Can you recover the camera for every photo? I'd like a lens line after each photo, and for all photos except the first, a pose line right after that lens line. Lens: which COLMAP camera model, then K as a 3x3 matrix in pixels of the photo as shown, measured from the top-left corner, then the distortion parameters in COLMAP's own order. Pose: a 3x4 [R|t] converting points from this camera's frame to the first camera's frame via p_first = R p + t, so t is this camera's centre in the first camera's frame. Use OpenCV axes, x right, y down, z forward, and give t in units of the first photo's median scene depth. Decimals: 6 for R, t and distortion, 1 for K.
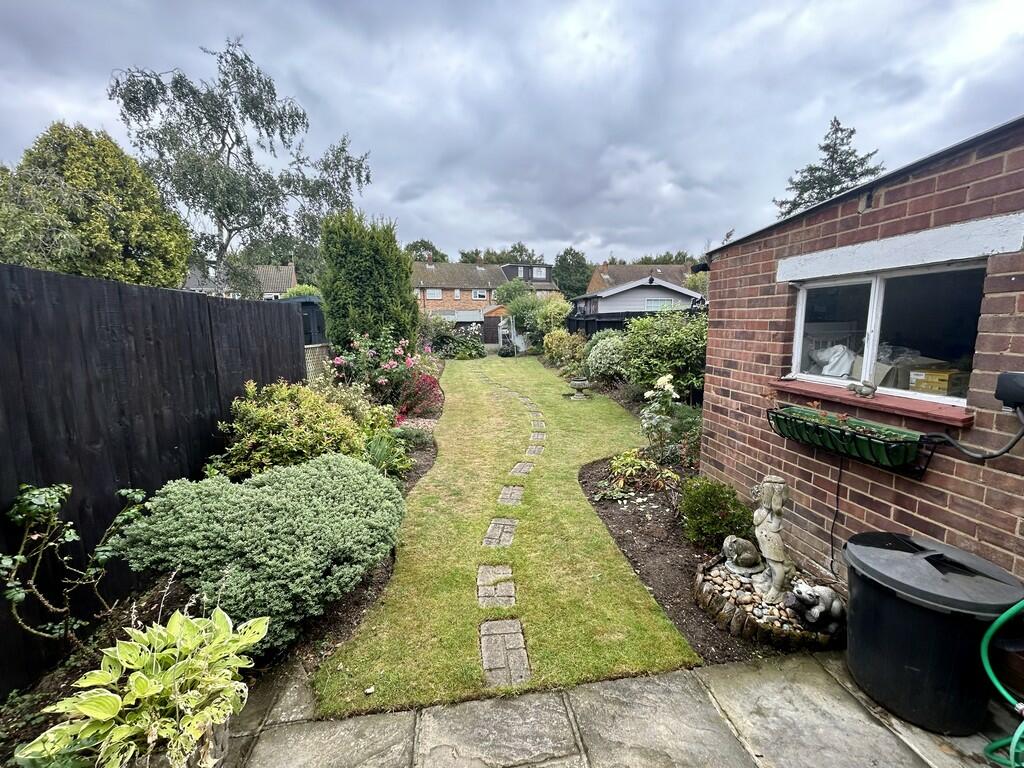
lens RADIAL K [[411.5, 0, 513.4], [0, 411.5, 380.9], [0, 0, 1]] dist [-0.001720, -0.000155]
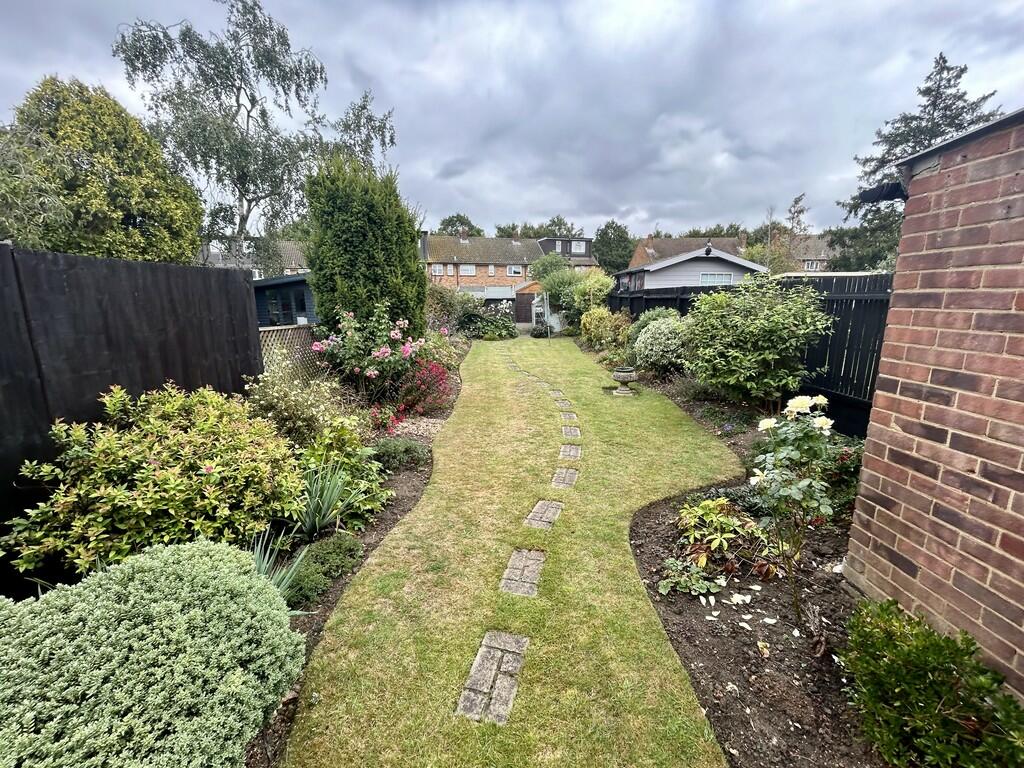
lens RADIAL K [[411.5, 0, 513.4], [0, 411.5, 380.9], [0, 0, 1]] dist [-0.001720, -0.000155]
pose [[0.996060, 0.021062, -0.086148, 0.008553], [-0.016523, 0.998454, 0.053066, -0.014783], [0.087133, -0.051433, 0.994868, 0.117196]]
